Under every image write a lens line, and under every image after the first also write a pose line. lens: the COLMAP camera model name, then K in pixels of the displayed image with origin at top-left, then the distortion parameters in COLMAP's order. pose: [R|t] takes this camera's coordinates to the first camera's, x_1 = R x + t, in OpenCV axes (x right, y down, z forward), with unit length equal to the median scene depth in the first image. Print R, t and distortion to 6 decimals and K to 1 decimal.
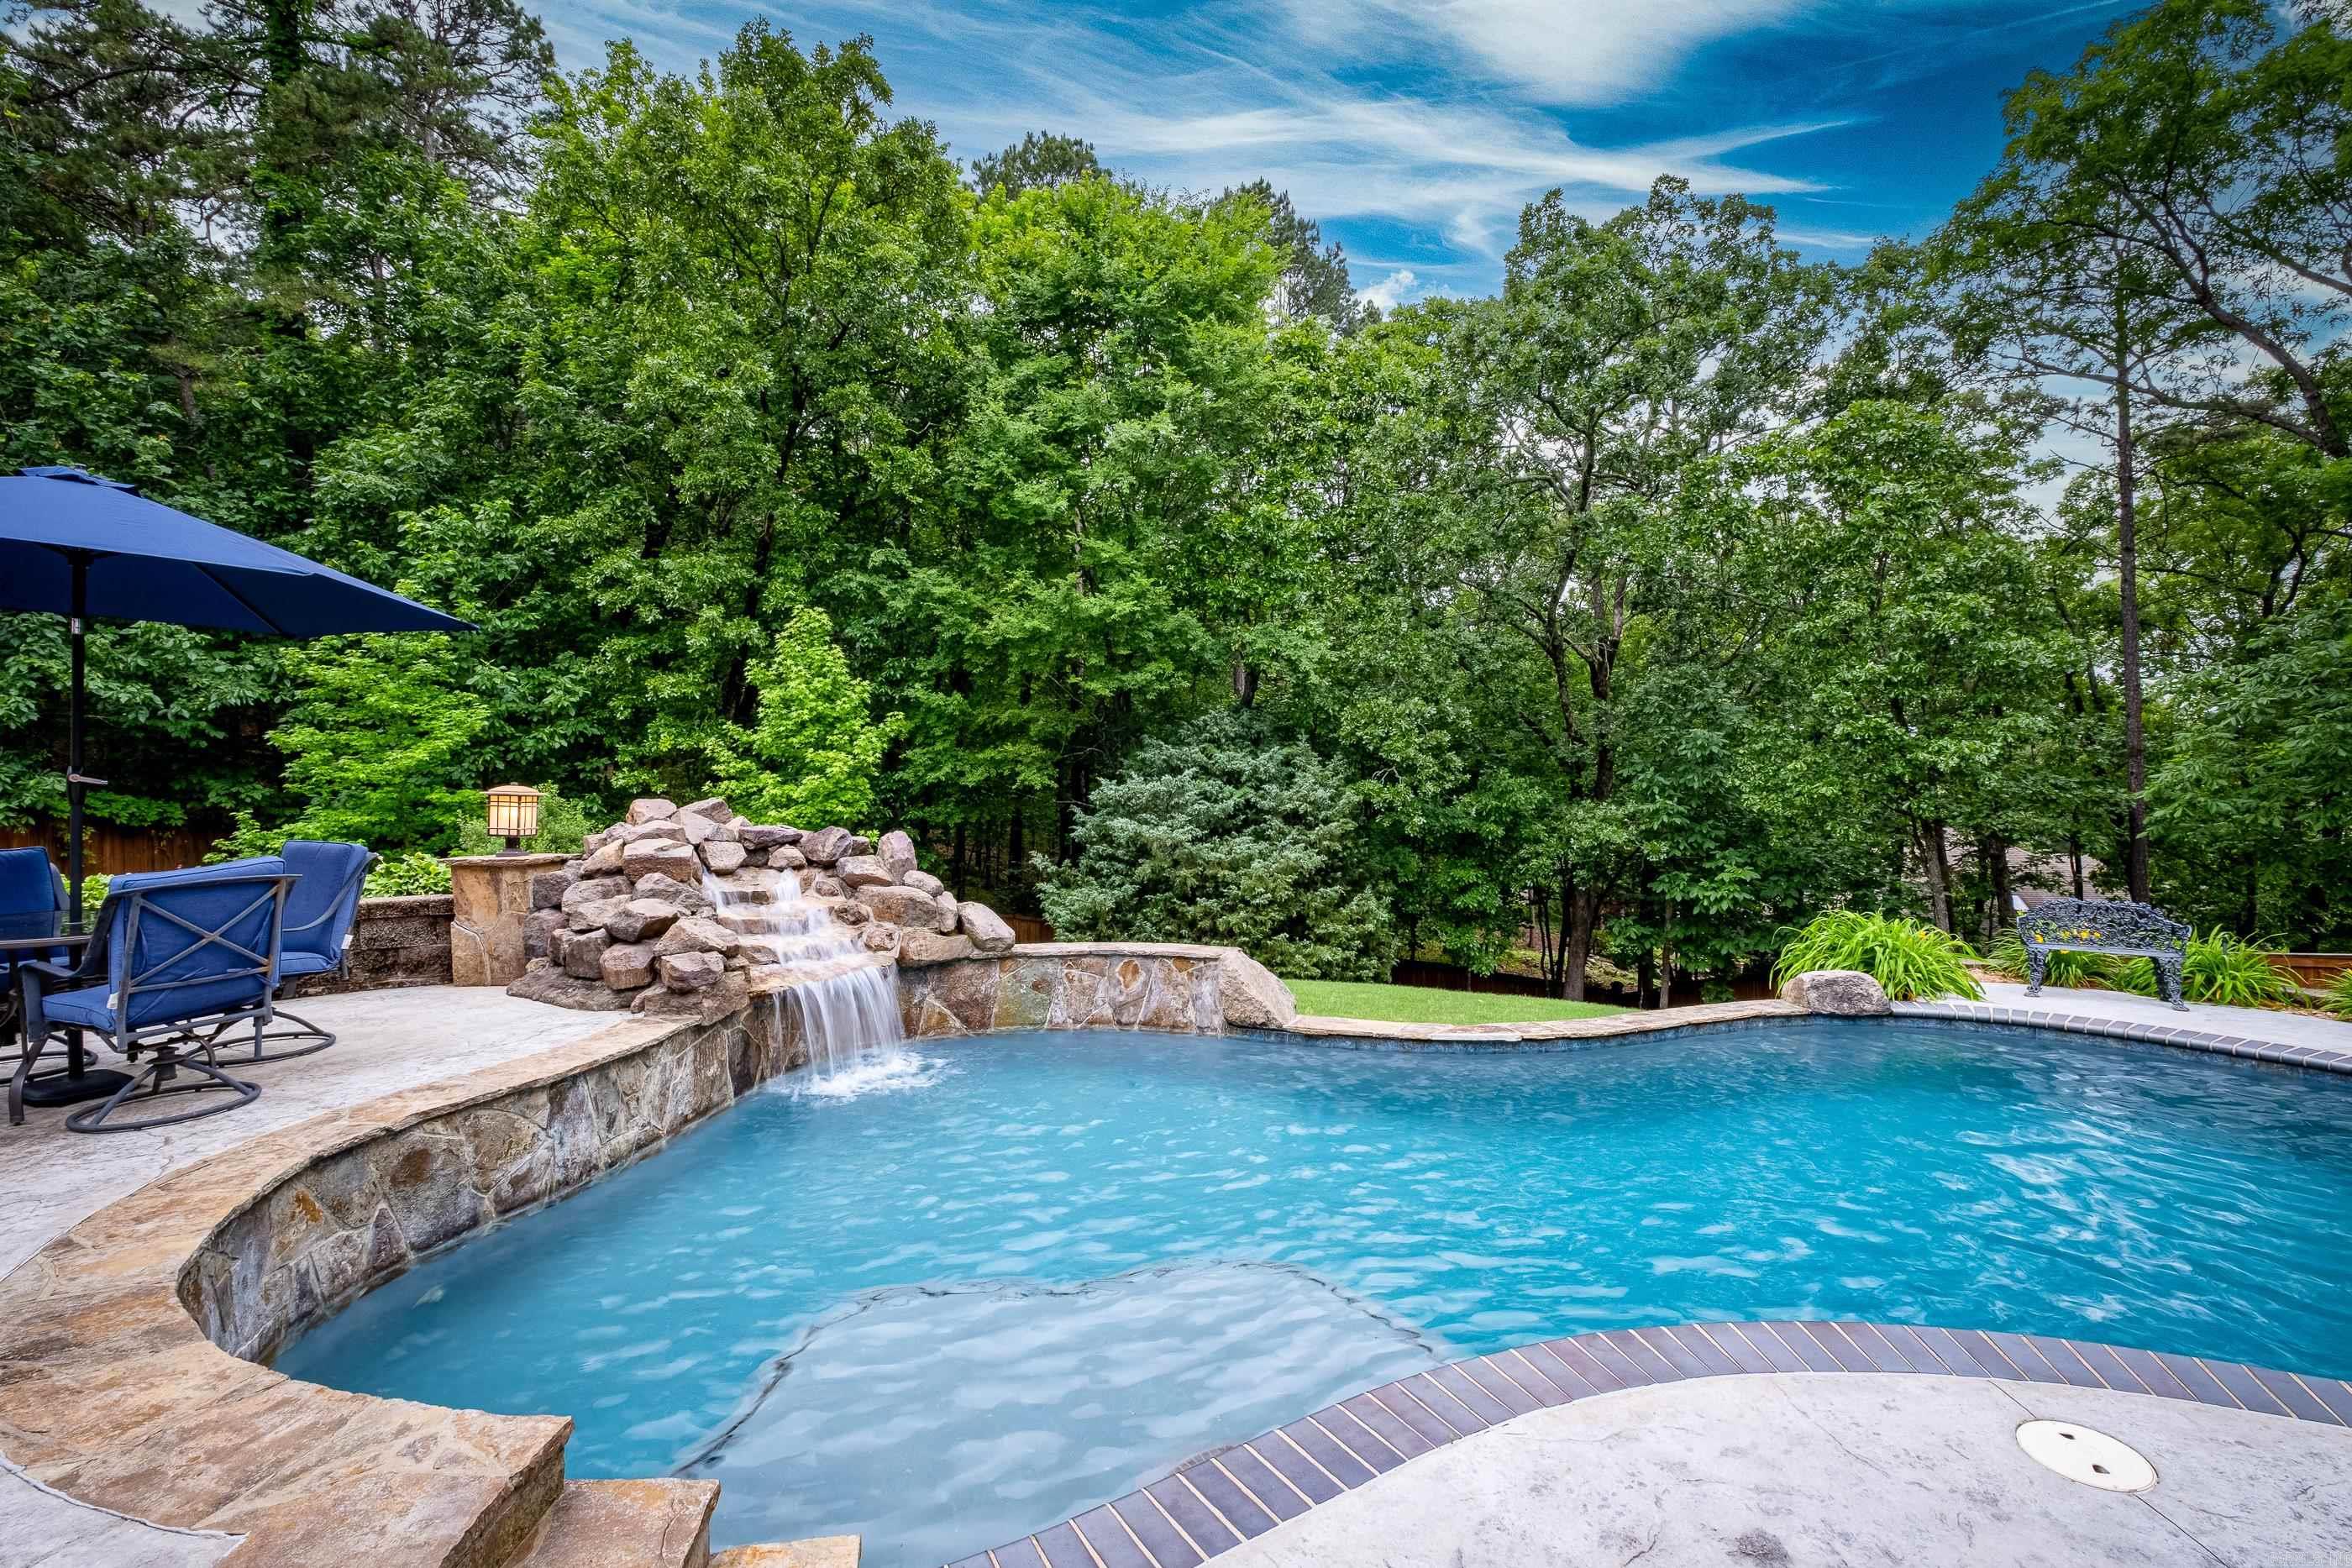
lens RADIAL K [[1150.5, 0, 1179.0], [0, 1150.5, 719.3], [0, 0, 1]] dist [-0.006661, 0.002273]
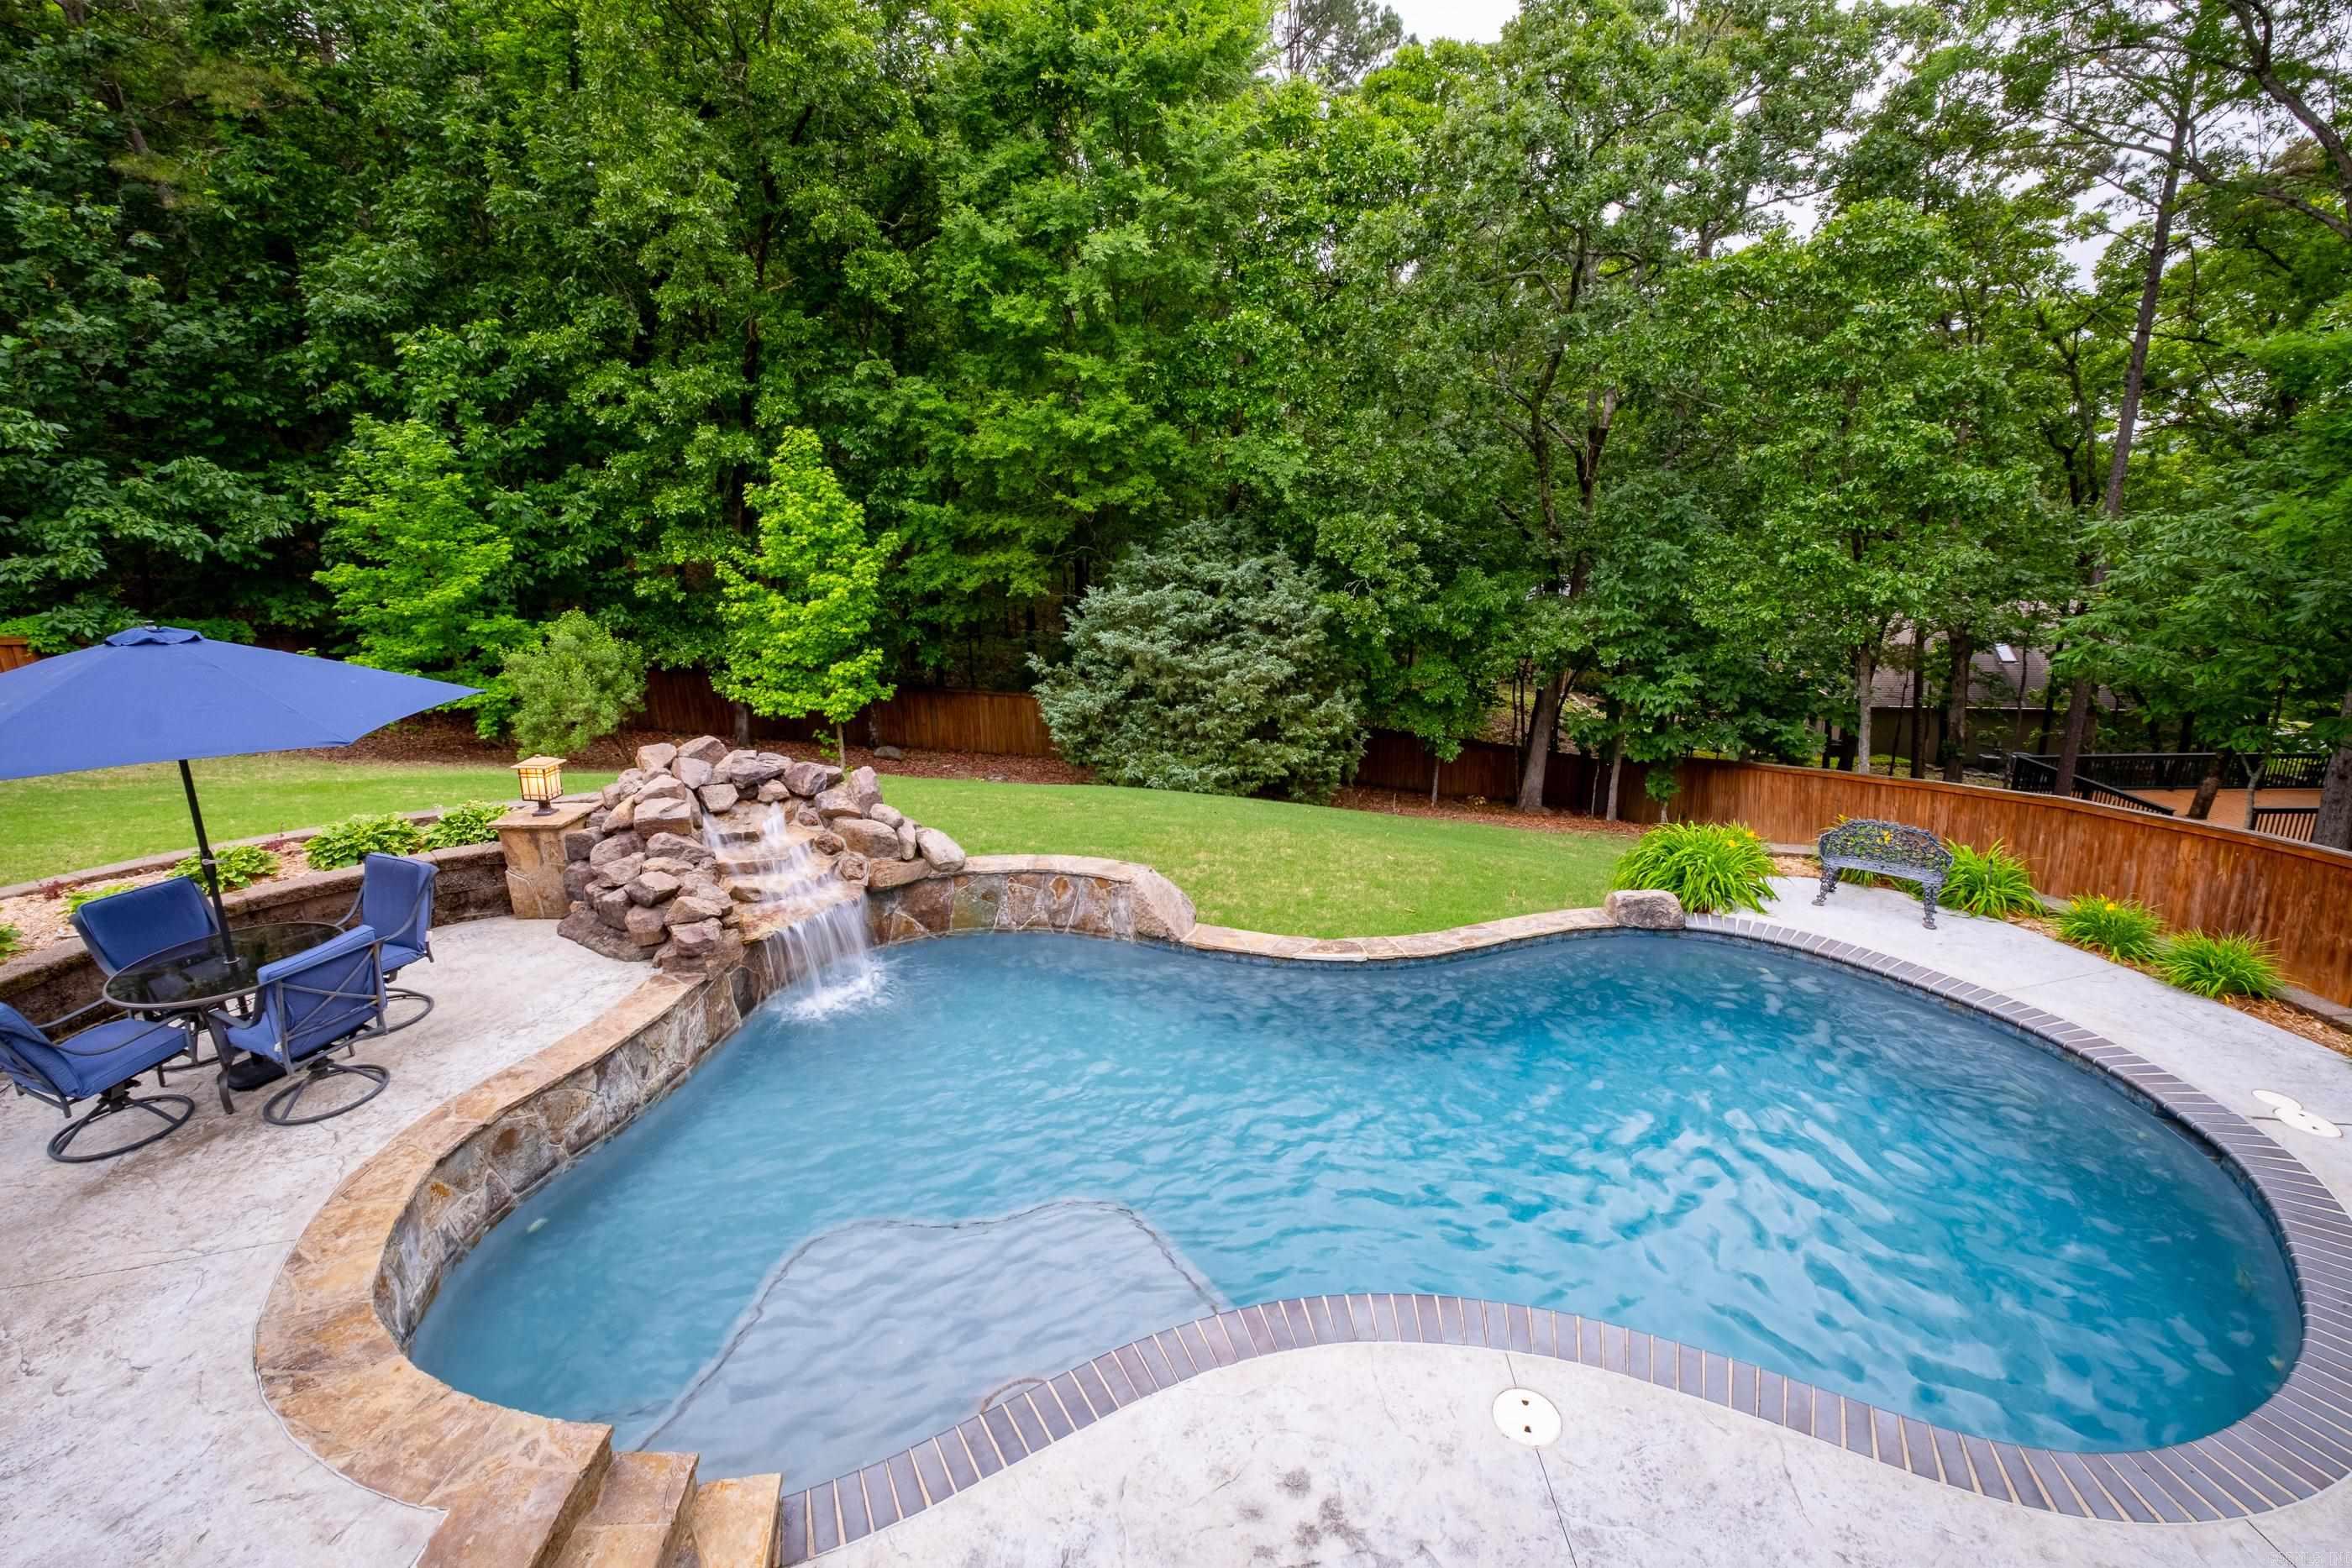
lens RADIAL K [[1150.5, 0, 1179.0], [0, 1150.5, 719.3], [0, 0, 1]] dist [-0.006661, 0.002273]
pose [[0.999433, -0.004586, -0.033371, 0.052639], [0.013194, 0.964827, 0.262555, -0.114360], [0.030993, -0.262846, 0.964340, -0.051360]]
